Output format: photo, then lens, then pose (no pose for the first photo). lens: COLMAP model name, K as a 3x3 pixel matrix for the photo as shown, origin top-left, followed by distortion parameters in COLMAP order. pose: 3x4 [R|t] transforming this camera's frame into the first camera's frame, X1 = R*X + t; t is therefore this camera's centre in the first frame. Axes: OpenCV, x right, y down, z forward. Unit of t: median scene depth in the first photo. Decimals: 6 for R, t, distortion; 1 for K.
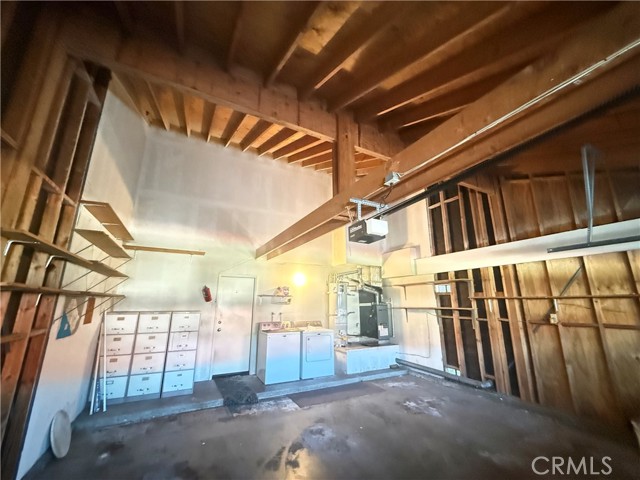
lens RADIAL K [[256.0, 0, 318.5], [0, 256.0, 241.7], [0, 0, 1]] dist [0.001834, 0.000219]
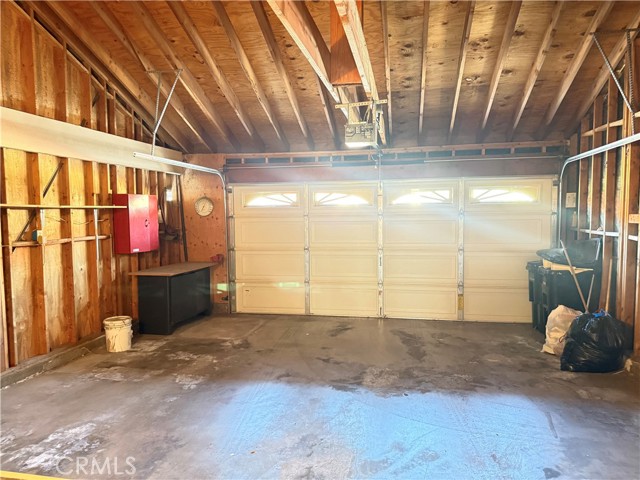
lens RADIAL K [[445.0, 0, 324.3], [0, 445.0, 238.1], [0, 0, 1]] dist [0.089950, -0.116767]
pose [[-0.781411, -0.032643, 0.623162, -0.465490], [-0.138082, 0.982920, -0.121659, 0.349950], [-0.608548, -0.181113, -0.772572, 1.491771]]
